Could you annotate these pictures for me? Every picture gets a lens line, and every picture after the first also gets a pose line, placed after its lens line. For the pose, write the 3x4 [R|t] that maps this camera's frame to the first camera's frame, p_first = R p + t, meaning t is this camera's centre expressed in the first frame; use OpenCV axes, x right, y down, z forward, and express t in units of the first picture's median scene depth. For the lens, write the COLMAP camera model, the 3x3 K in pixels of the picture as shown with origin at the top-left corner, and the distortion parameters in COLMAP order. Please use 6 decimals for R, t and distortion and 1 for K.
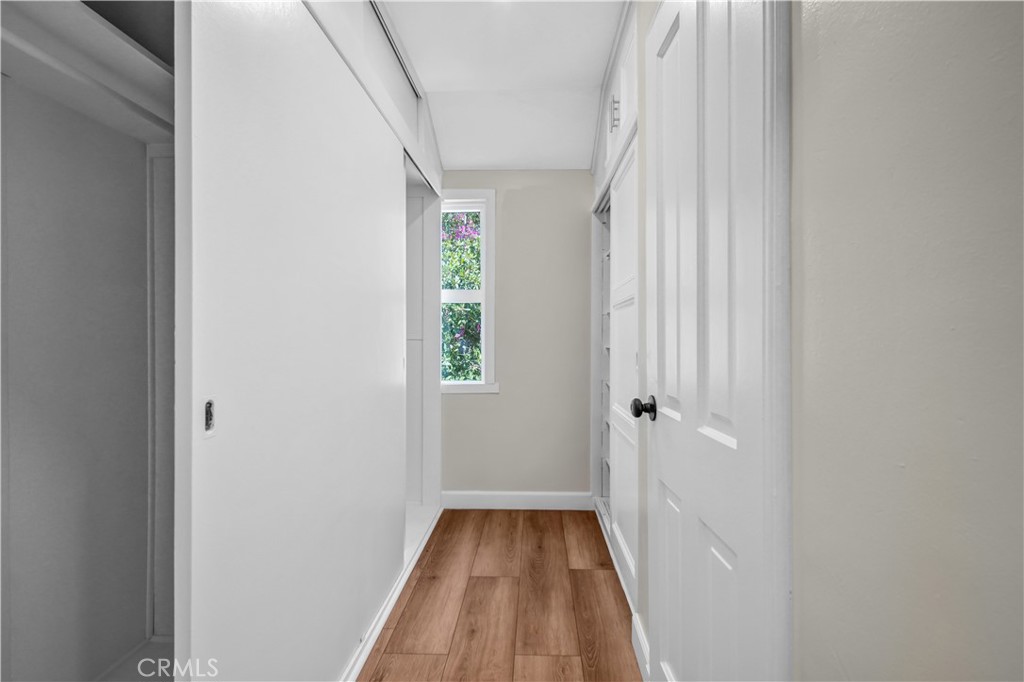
lens RADIAL K [[478.9, 0, 512.5], [0, 478.9, 339.7], [0, 0, 1]] dist [0.005858, -0.005319]
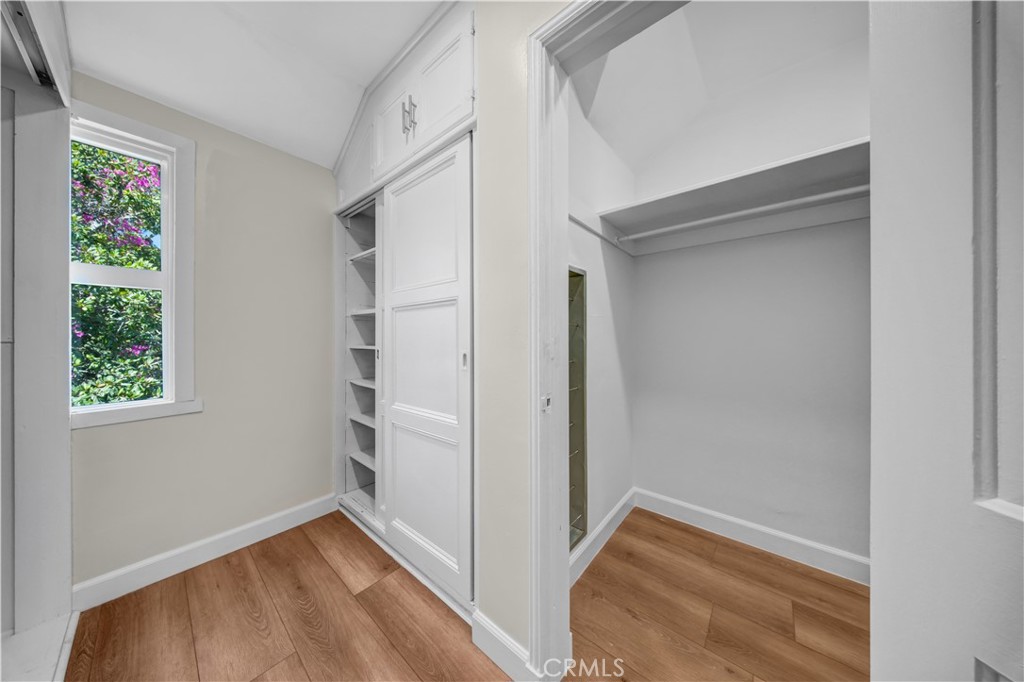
lens RADIAL K [[303.7, 0, 513.3], [0, 303.7, 340.3], [0, 0, 1]] dist [-0.007180, -0.000045]
pose [[0.593534, -0.003326, 0.804802, -0.141606], [0.000235, 0.999992, 0.003960, -0.003650], [-0.804809, -0.002161, 0.593530, 0.376774]]
